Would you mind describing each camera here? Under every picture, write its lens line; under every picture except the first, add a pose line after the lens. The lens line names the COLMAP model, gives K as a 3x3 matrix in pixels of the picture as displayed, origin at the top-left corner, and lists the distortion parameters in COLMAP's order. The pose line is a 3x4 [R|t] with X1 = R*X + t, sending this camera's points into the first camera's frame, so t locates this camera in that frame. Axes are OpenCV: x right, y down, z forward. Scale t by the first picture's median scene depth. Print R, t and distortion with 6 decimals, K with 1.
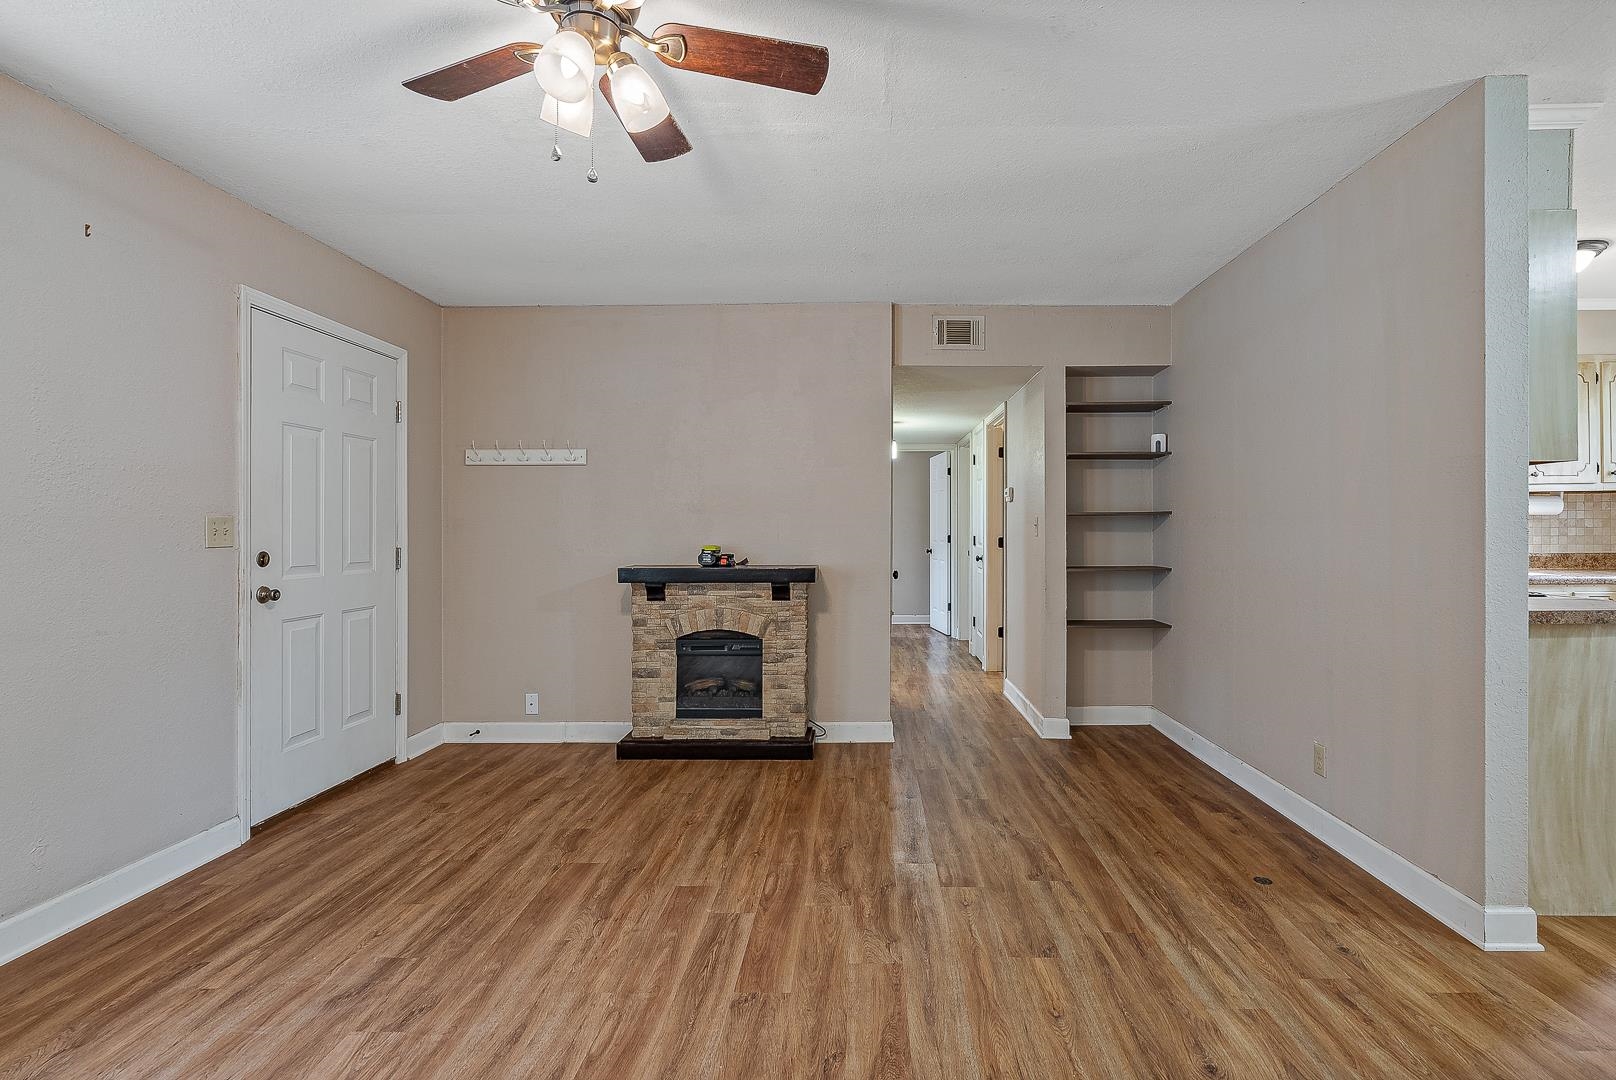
lens RADIAL K [[755.1, 0, 859.6], [0, 755.1, 532.2], [0, 0, 1]] dist [-0.007599, 0.002870]
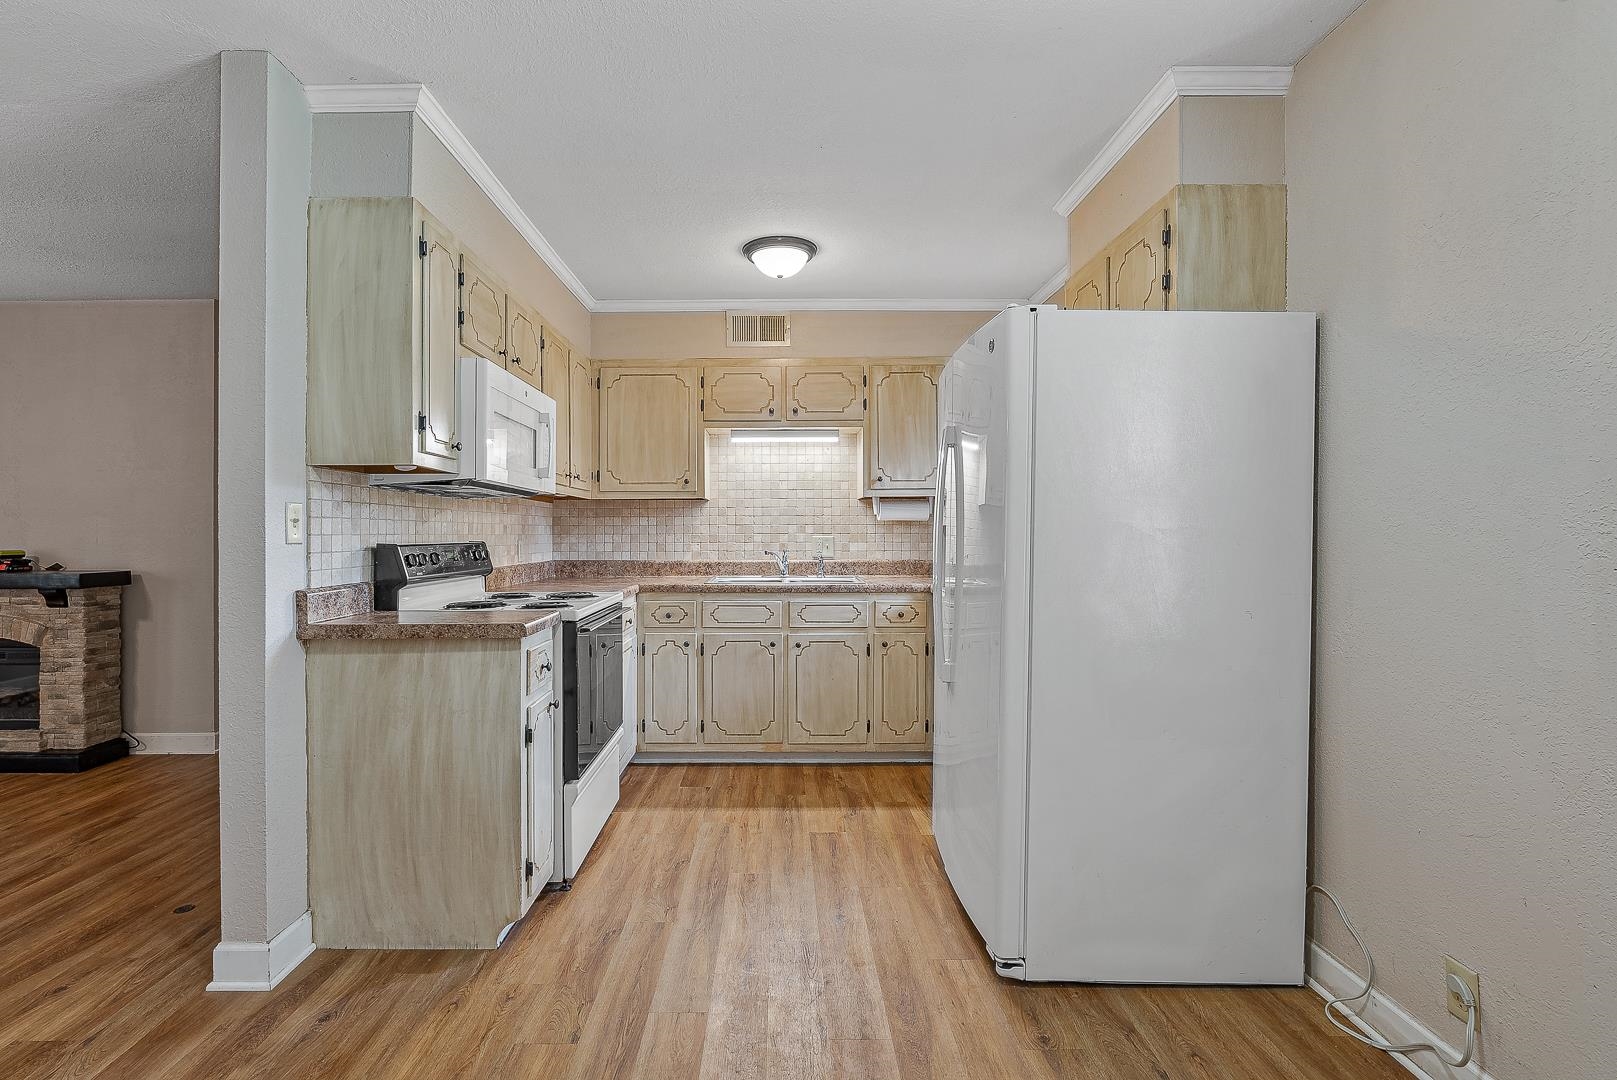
lens RADIAL K [[755.6, 0, 802.0], [0, 755.6, 529.3], [0, 0, 1]] dist [-0.007599, 0.002870]
pose [[0.999950, 0.002794, 0.009589, 1.066773], [-0.002732, 0.999975, -0.006473, -0.007098], [-0.009607, 0.006447, 0.999933, 0.039796]]
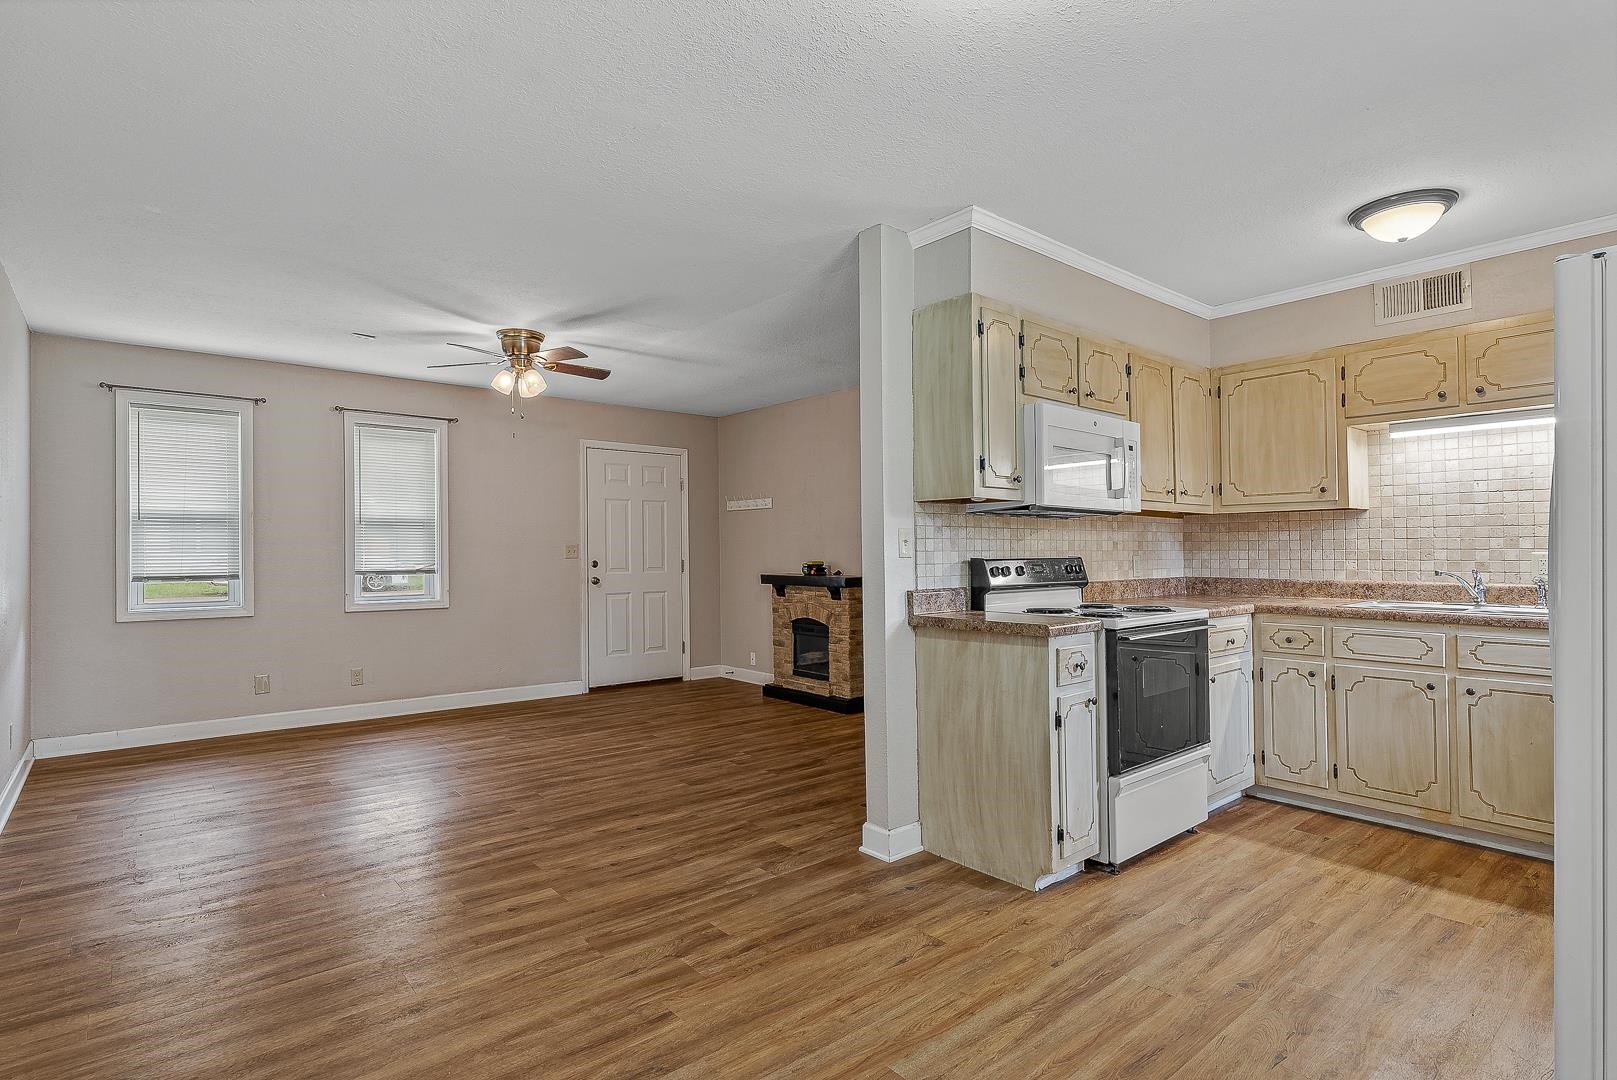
lens RADIAL K [[828.7, 0, 818.2], [0, 828.7, 550.1], [0, 0, 1]] dist [-0.001274, 0.002094]
pose [[0.651515, 0.002246, -0.758633, 1.345861], [-0.000773, 0.999997, 0.002296, -0.009007], [0.758636, -0.000910, 0.651515, -0.052353]]
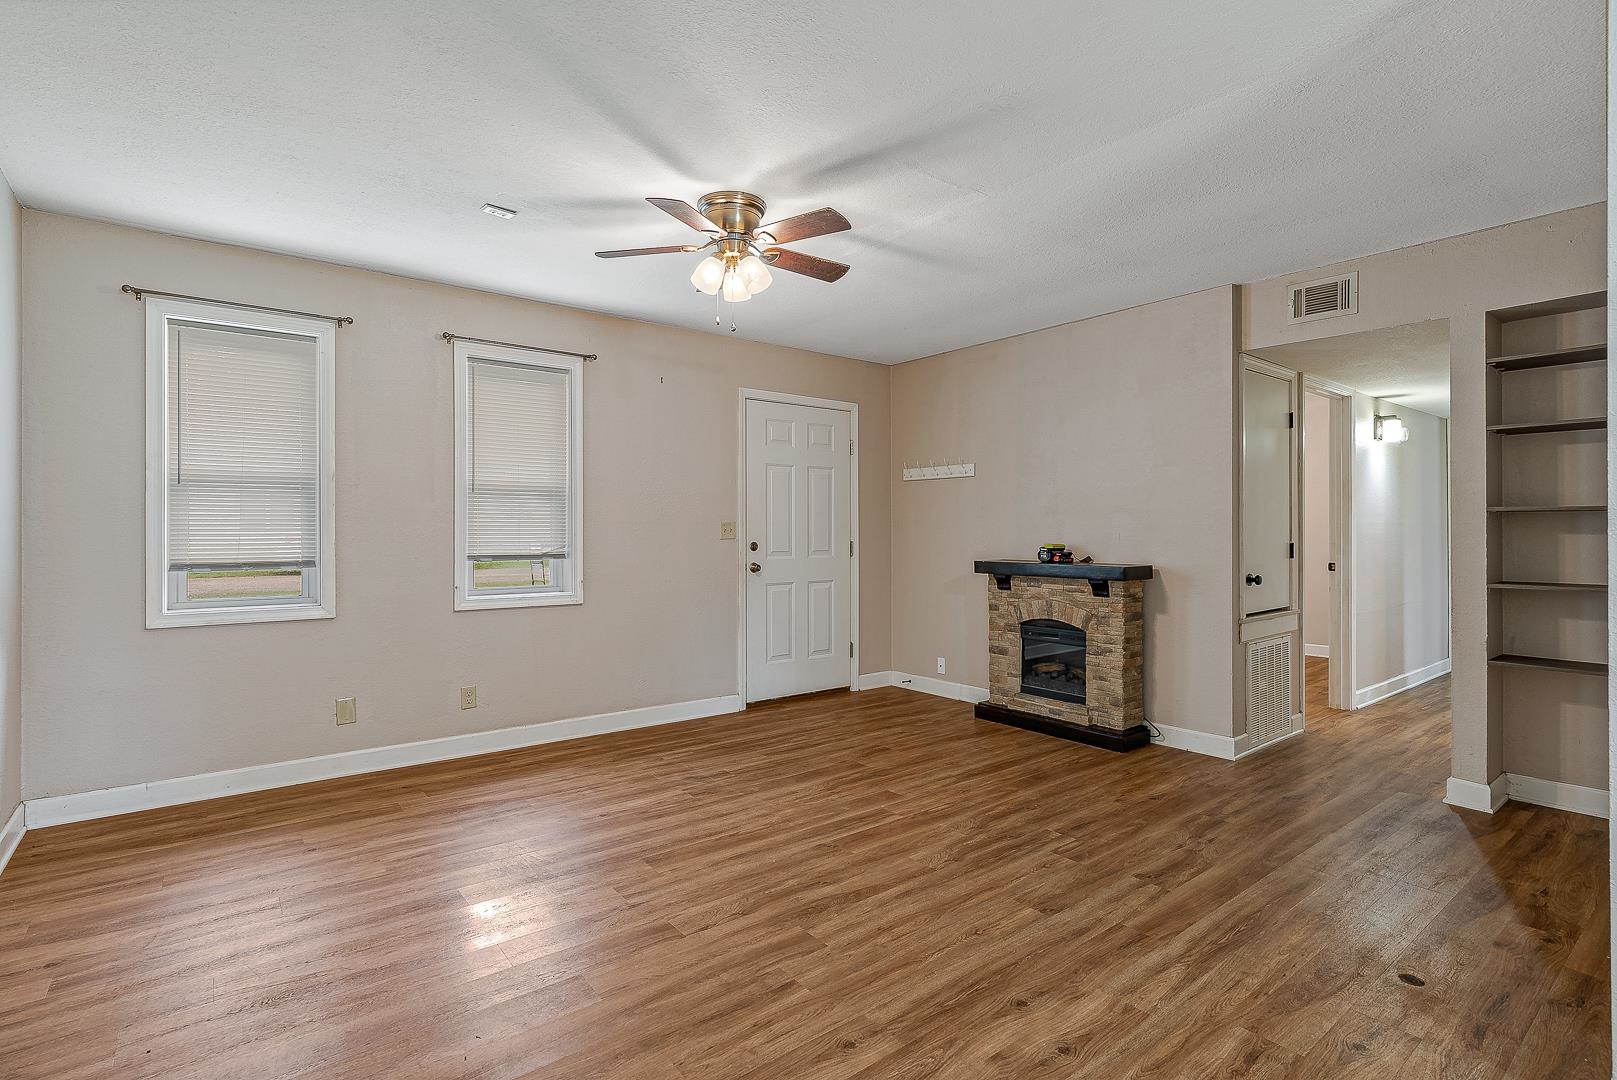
lens RADIAL K [[789.1, 0, 819.5], [0, 789.1, 530.3], [0, 0, 1]] dist [-0.001643, 0.000881]
pose [[0.627456, 0.004018, -0.778642, 0.646787], [-0.004026, 0.999990, 0.001916, -0.003981], [0.778641, 0.001933, 0.627466, 0.002720]]
